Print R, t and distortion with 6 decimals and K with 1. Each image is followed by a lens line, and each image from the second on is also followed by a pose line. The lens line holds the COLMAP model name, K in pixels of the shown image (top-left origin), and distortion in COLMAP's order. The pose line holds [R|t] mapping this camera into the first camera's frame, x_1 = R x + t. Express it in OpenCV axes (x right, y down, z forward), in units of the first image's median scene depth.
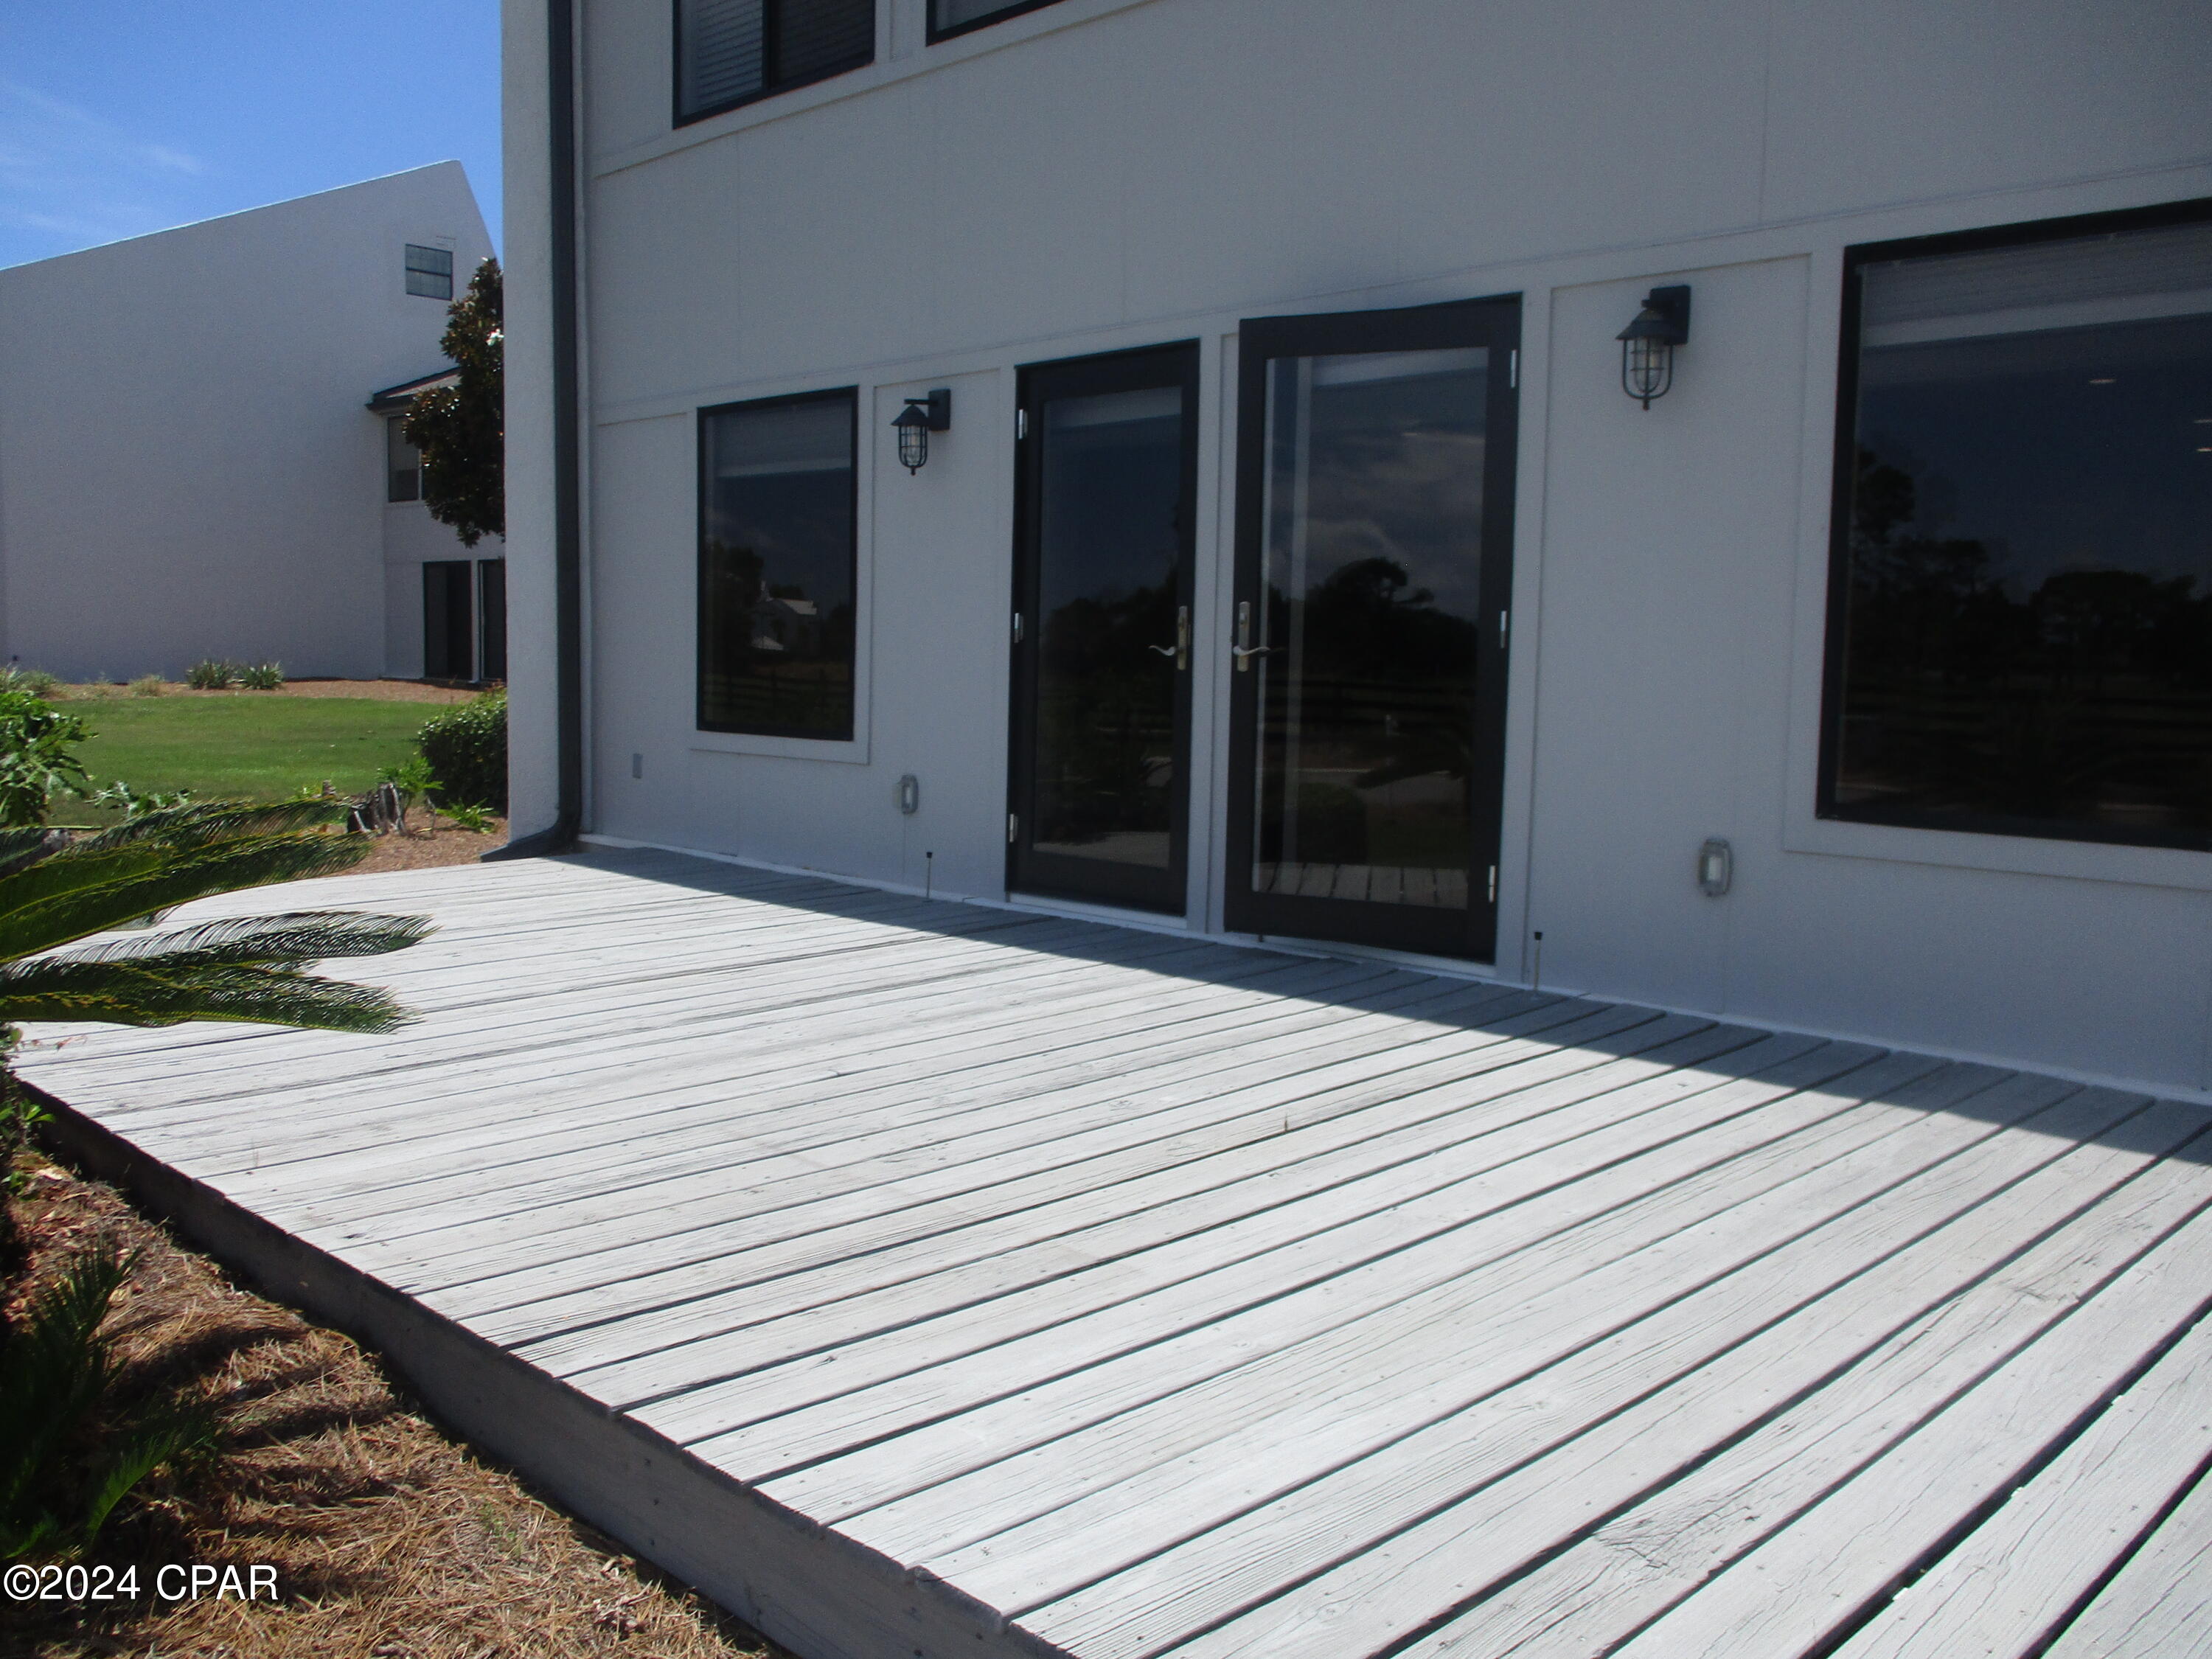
lens RADIAL K [[1852.1, 0, 1106.0], [0, 1852.1, 829.5], [0, 0, 1]] dist [-0.006017, 0.005934]
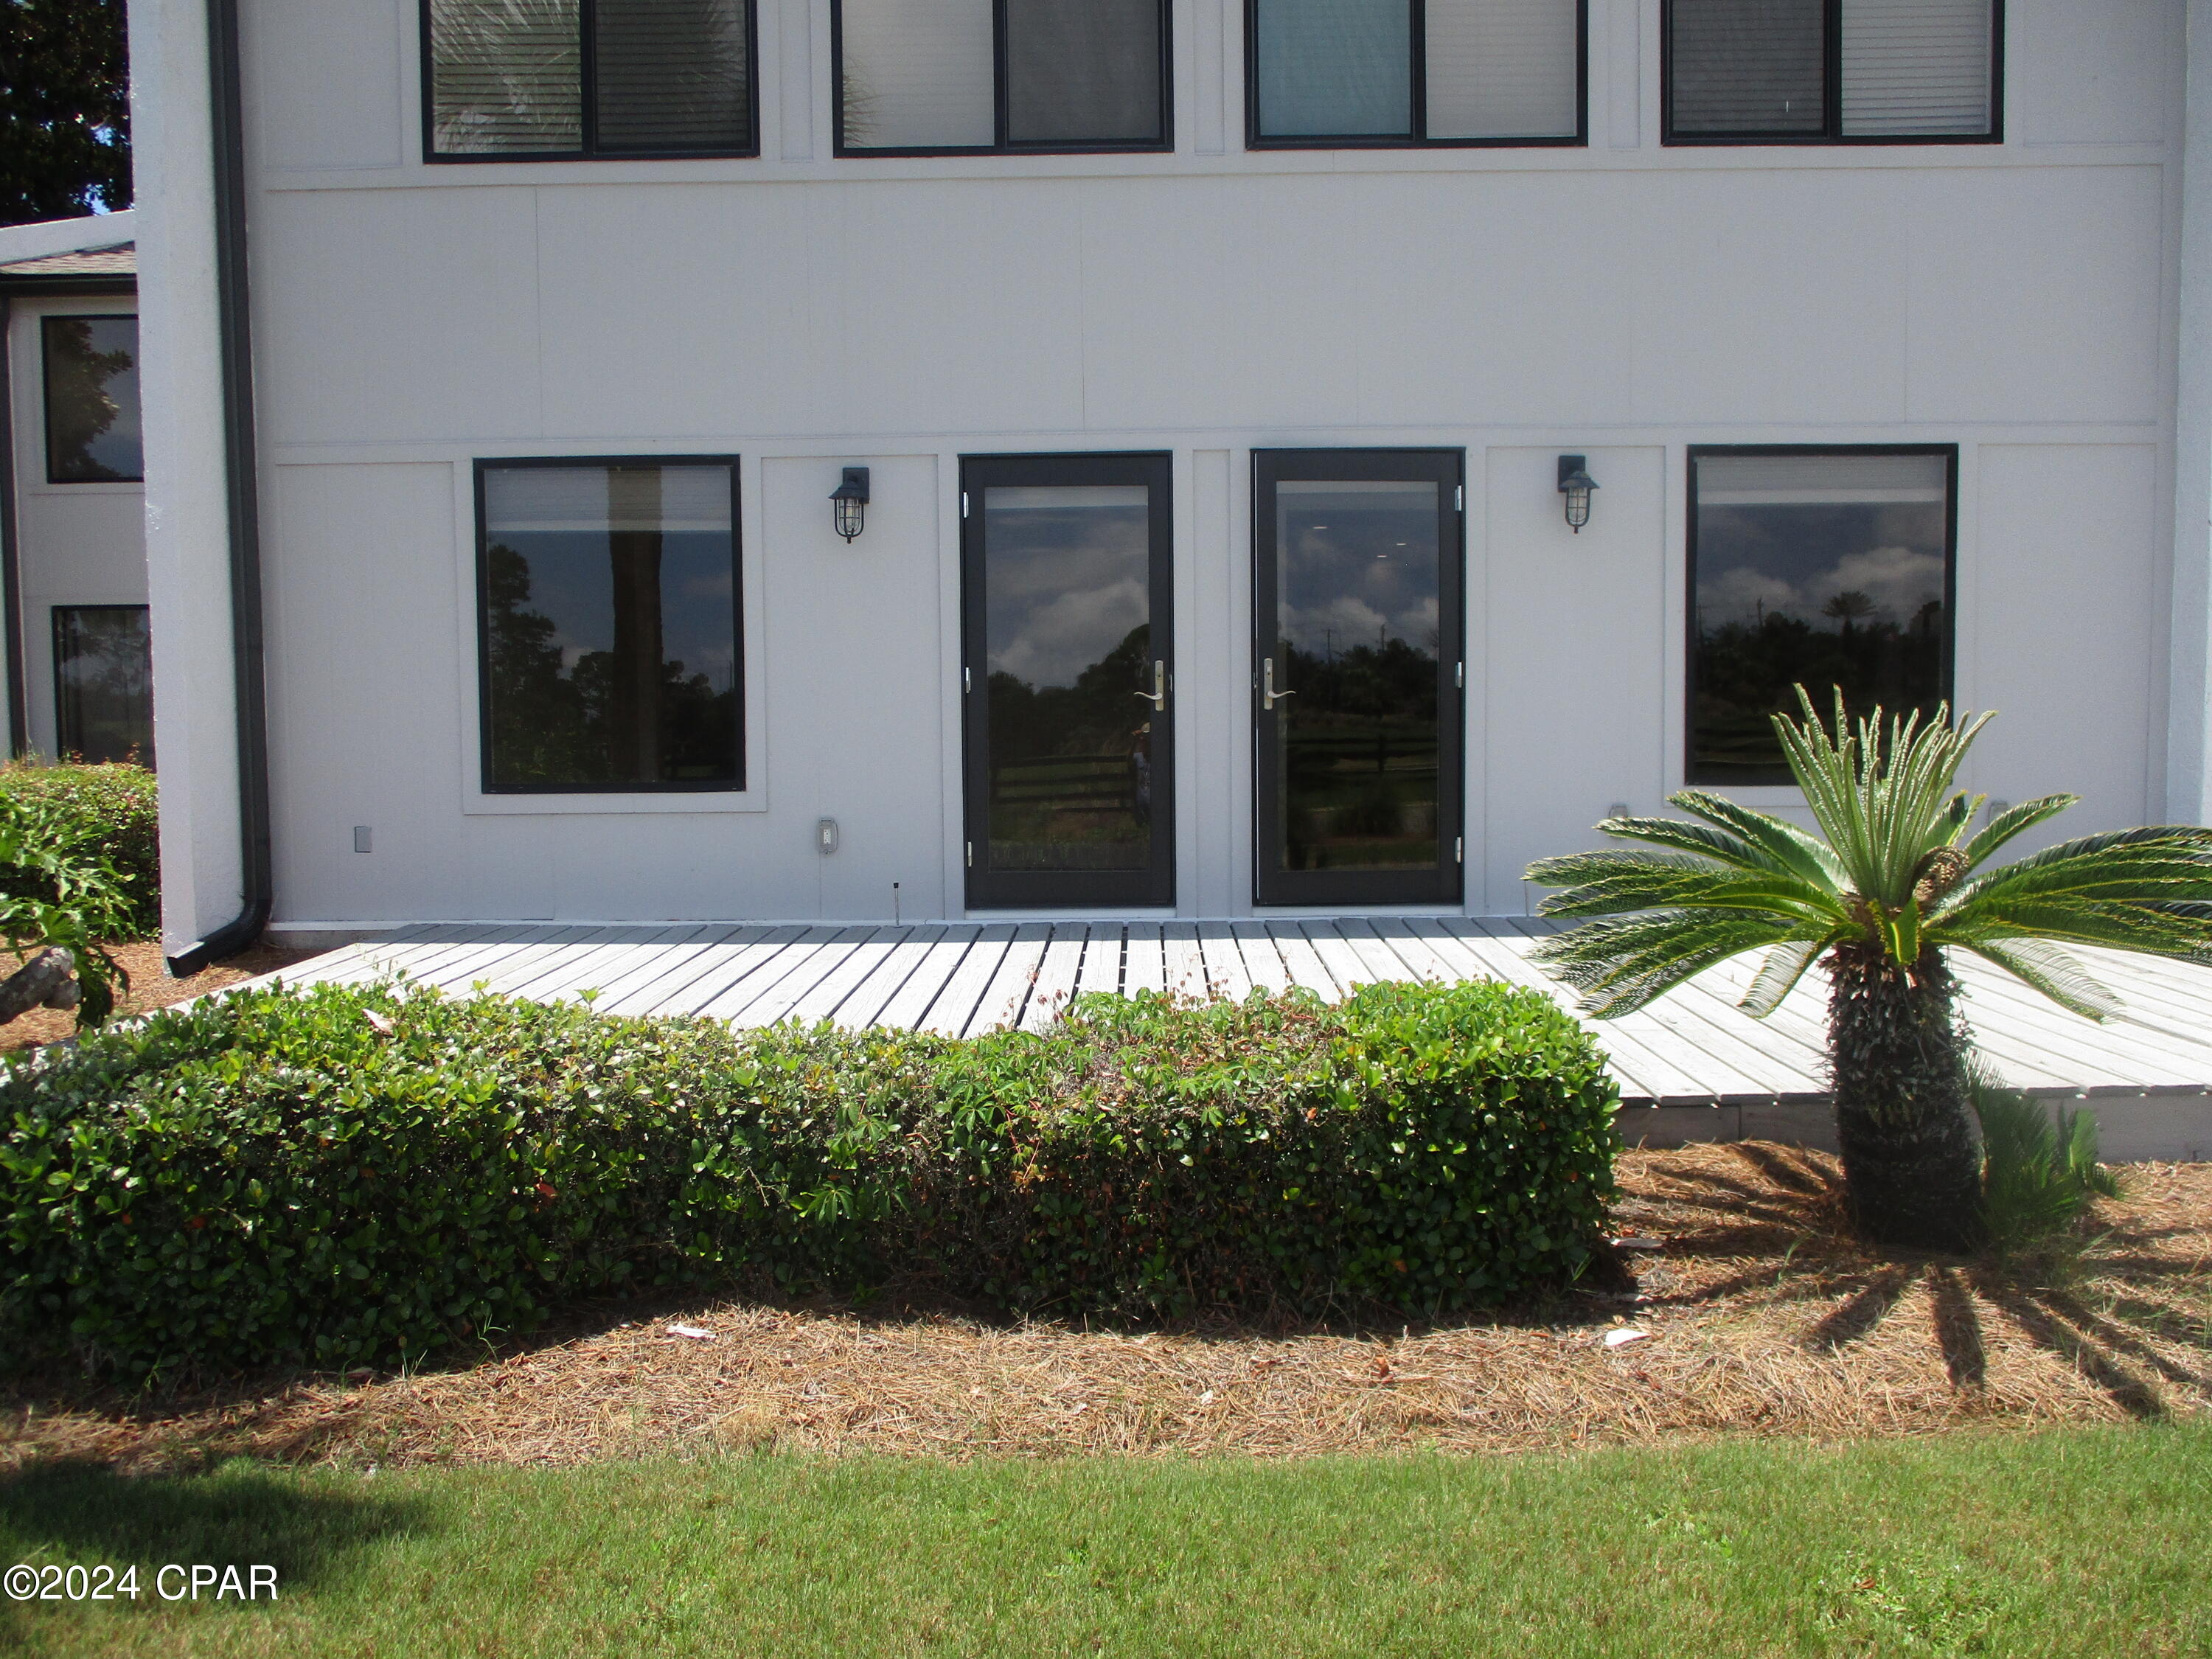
lens RADIAL K [[1852.1, 0, 1106.0], [0, 1852.1, 829.5], [0, 0, 1]] dist [-0.006017, 0.005934]
pose [[0.721261, -0.060180, 0.690044, -0.792779], [0.088515, 0.996059, -0.005651, -0.002283], [-0.686984, 0.065155, 0.723745, 0.113967]]
